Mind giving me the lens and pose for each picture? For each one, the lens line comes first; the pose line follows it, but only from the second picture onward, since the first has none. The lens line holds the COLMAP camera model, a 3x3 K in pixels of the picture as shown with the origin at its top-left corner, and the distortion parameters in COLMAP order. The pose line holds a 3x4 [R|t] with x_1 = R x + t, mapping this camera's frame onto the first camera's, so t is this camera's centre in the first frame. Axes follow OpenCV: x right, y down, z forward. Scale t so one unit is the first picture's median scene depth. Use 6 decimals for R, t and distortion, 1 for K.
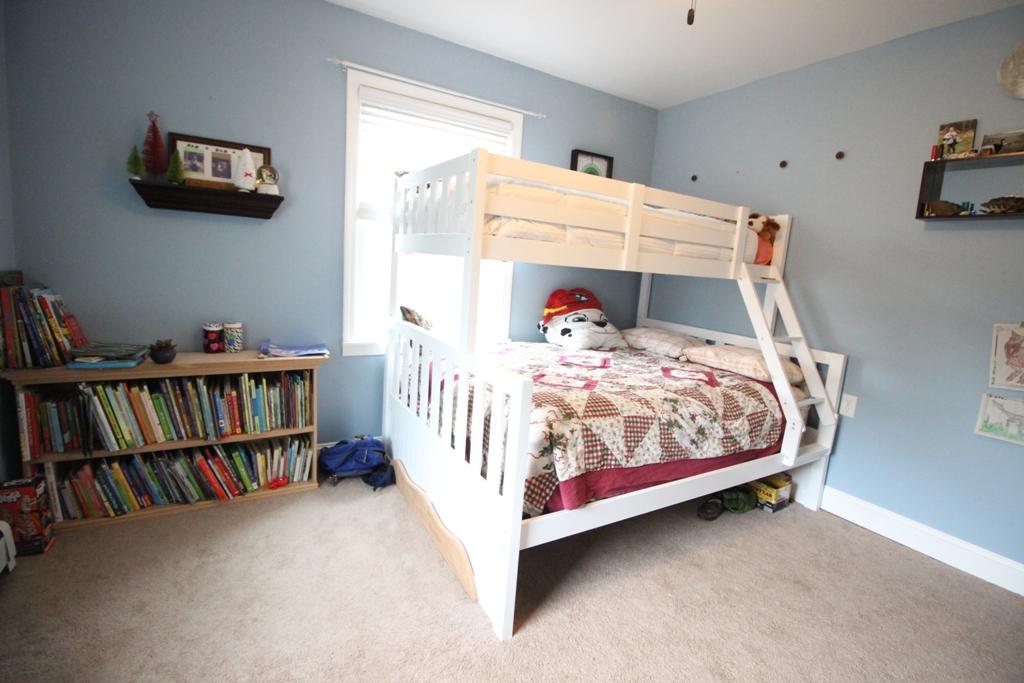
lens RADIAL K [[478.3, 0, 512.1], [0, 478.3, 338.8], [0, 0, 1]] dist [-0.001777, -0.000158]
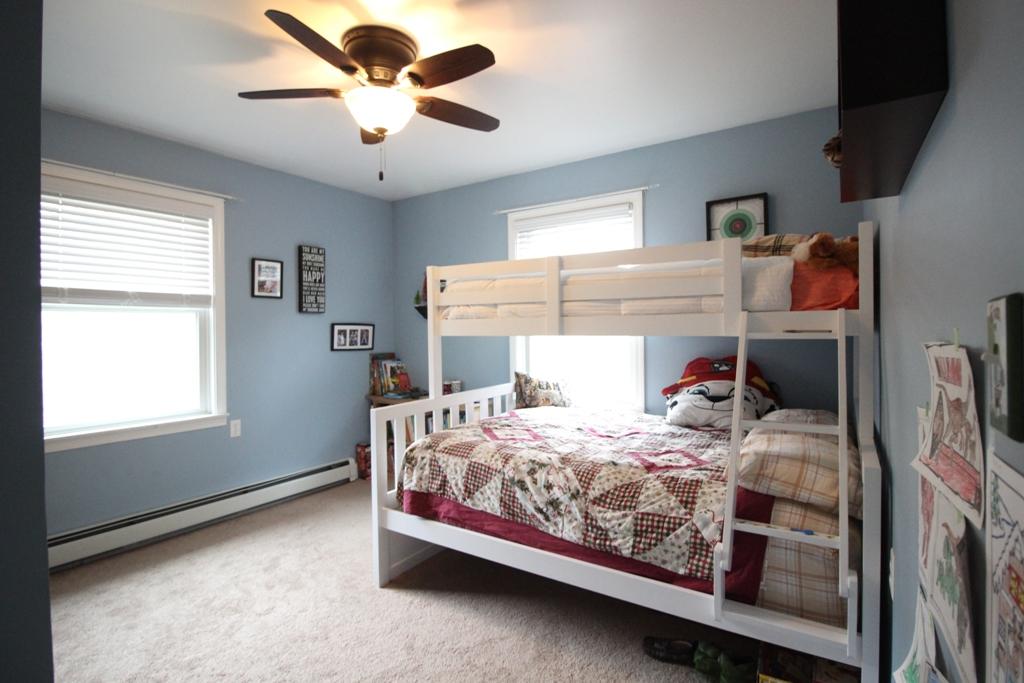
lens RADIAL K [[497.7, 0, 511.9], [0, 497.7, 339.3], [0, 0, 1]] dist [-0.002348, -0.000146]
pose [[0.425858, -0.054603, -0.903141, 1.265810], [-0.095169, 0.989937, -0.104726, -0.013187], [0.899771, 0.130549, 0.416376, 0.493643]]
